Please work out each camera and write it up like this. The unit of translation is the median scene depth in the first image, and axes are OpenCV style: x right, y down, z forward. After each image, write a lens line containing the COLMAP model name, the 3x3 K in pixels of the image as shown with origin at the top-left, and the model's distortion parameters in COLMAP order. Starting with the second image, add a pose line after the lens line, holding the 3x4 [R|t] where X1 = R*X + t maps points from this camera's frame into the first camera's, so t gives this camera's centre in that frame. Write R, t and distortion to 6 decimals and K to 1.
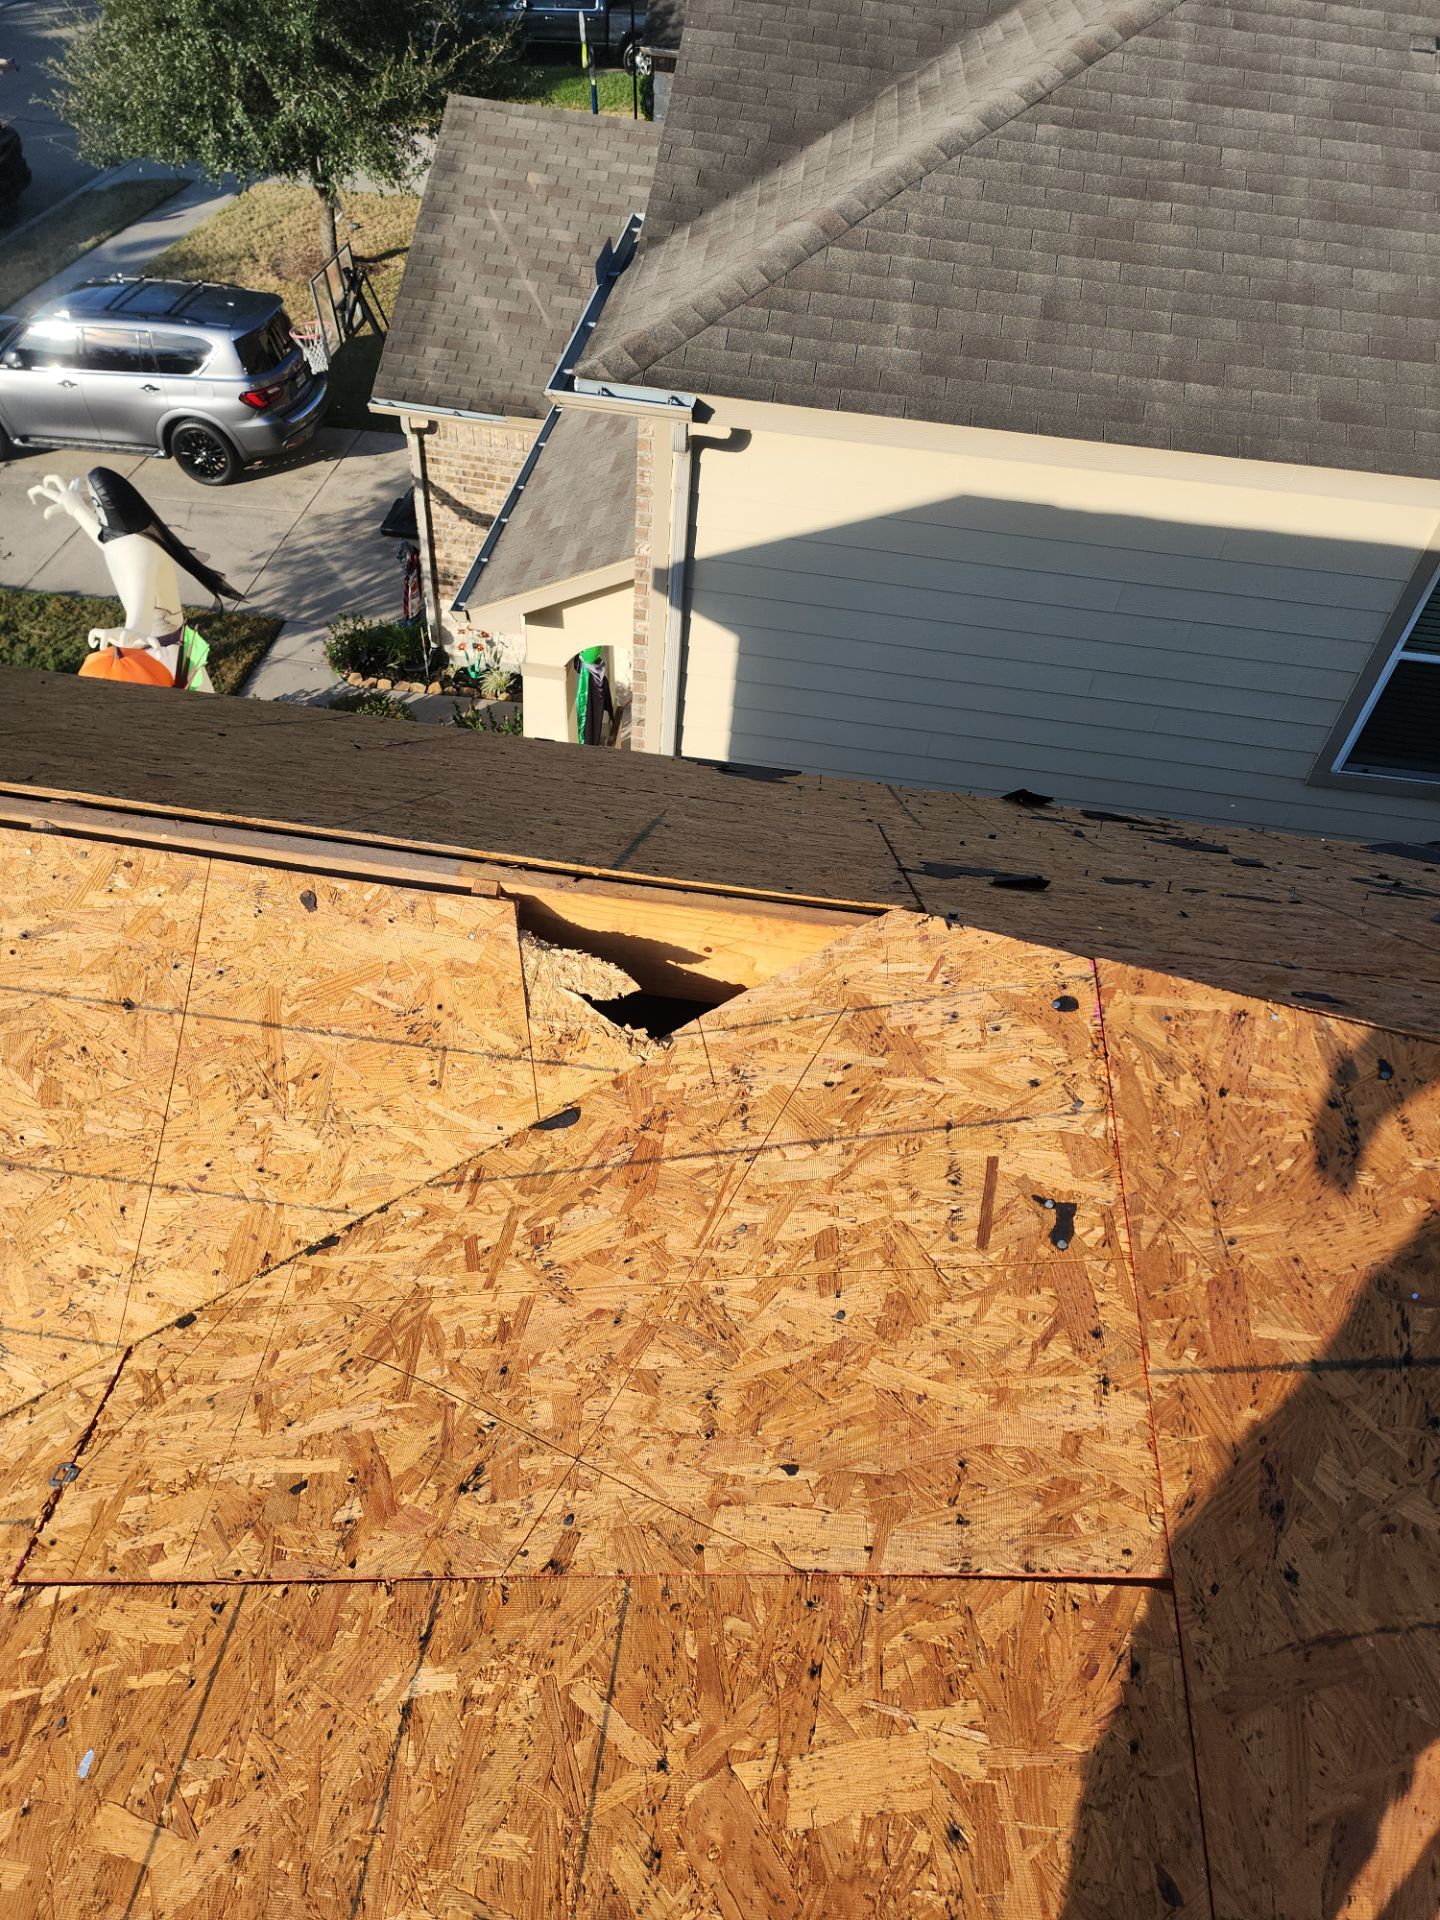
lens RADIAL K [[1287.8, 0, 720.0], [0, 1287.8, 960.0], [0, 0, 1]] dist [0.088296, -0.069346]
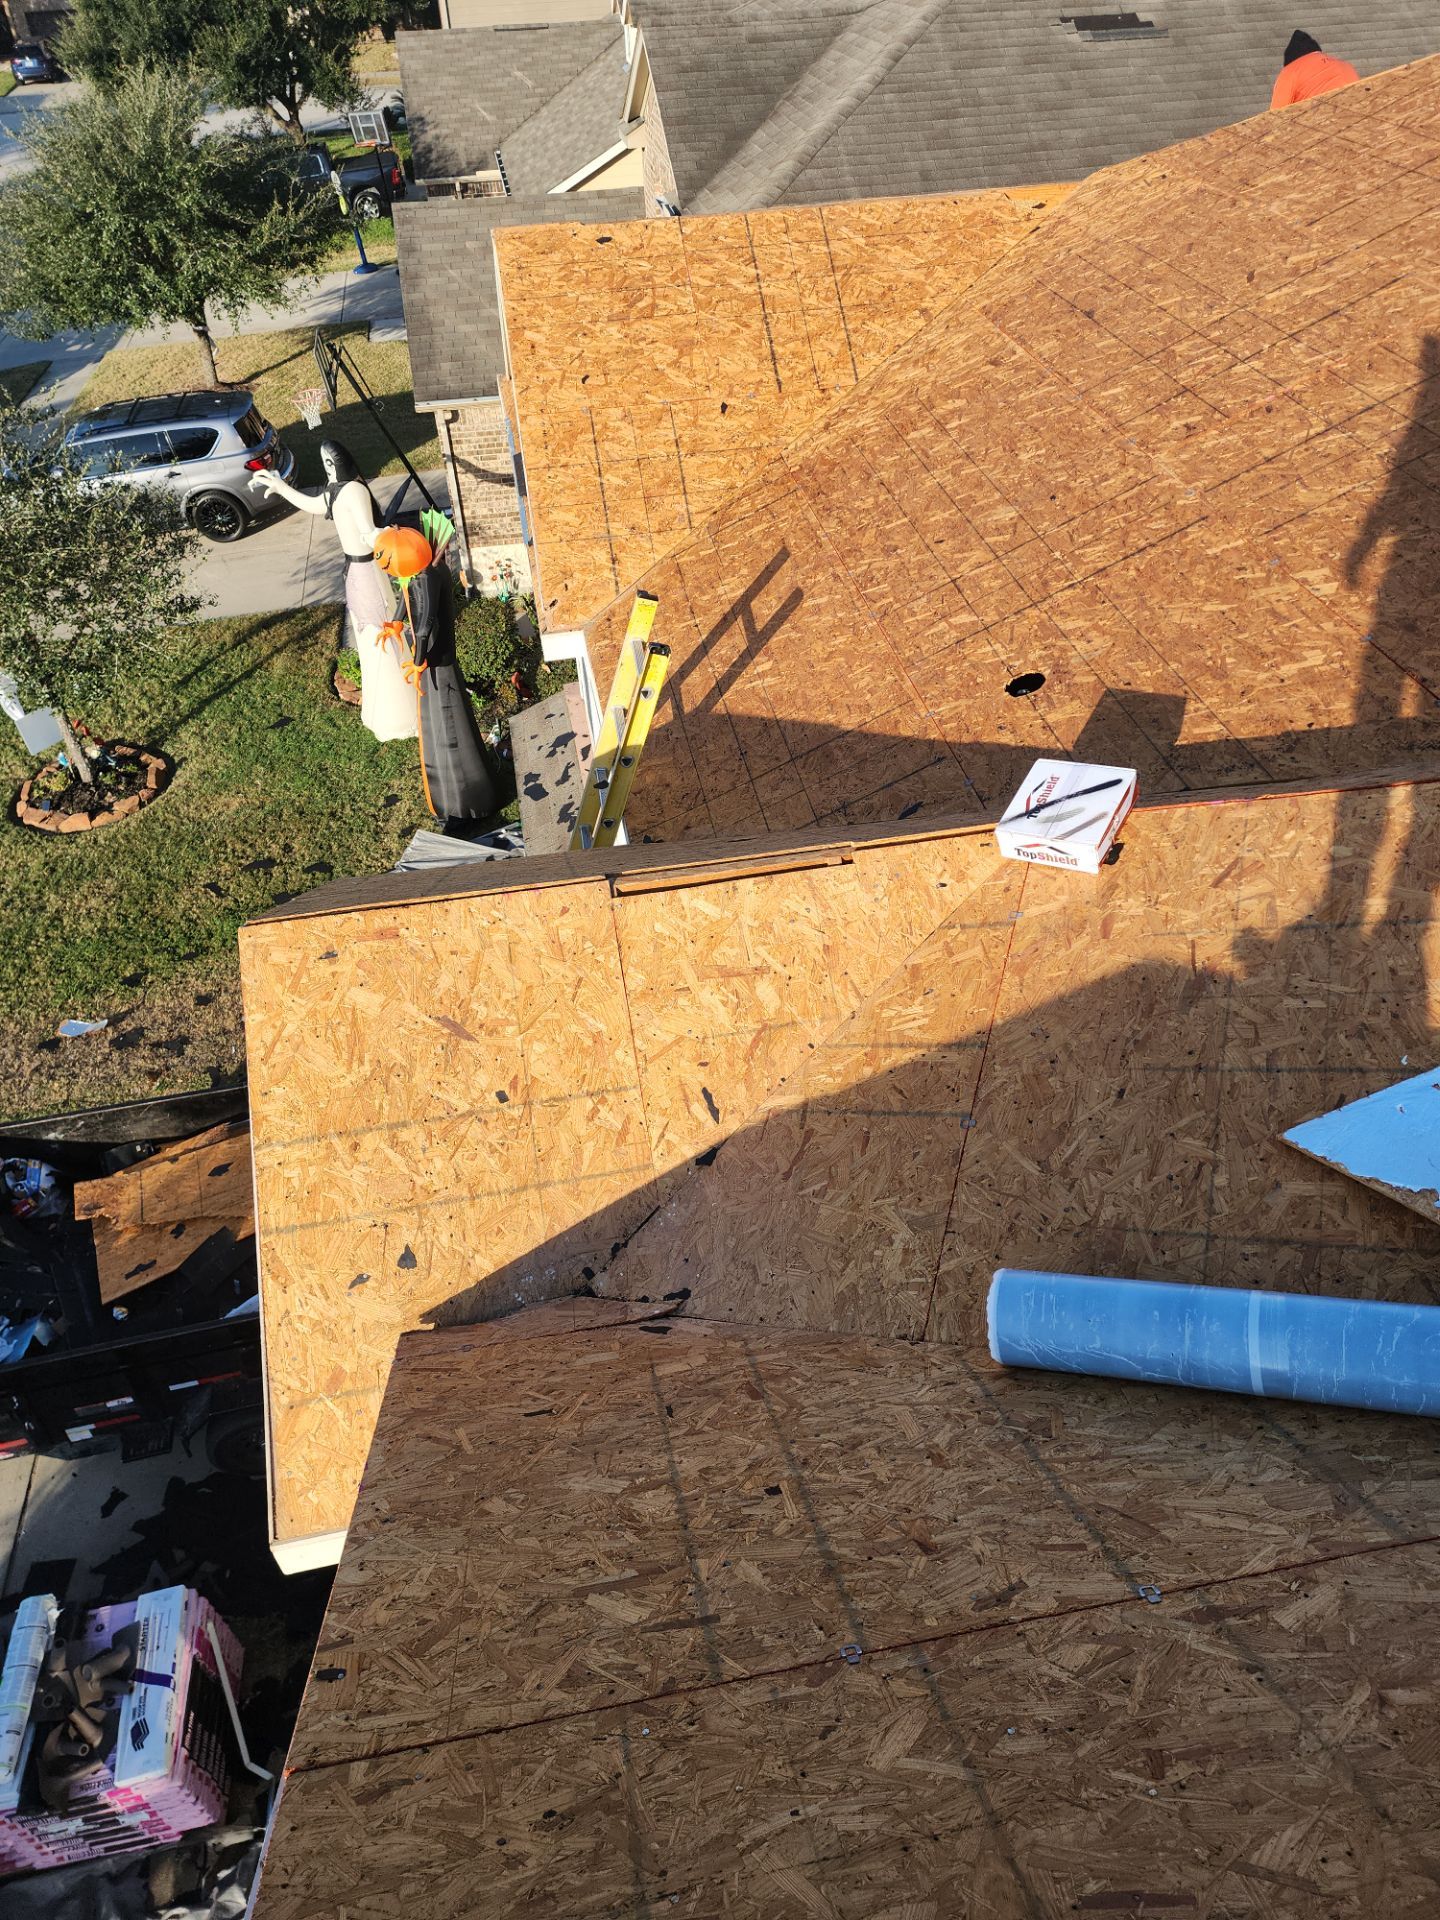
lens RADIAL K [[1269.7, 0, 716.5], [0, 1269.7, 921.7], [0, 0, 1]] dist [0.085524, -0.063584]
pose [[0.952839, -0.268026, 0.142335, -0.283569], [0.279442, 0.957819, -0.067044, 0.279632], [-0.118362, 0.103657, 0.987545, -0.344561]]
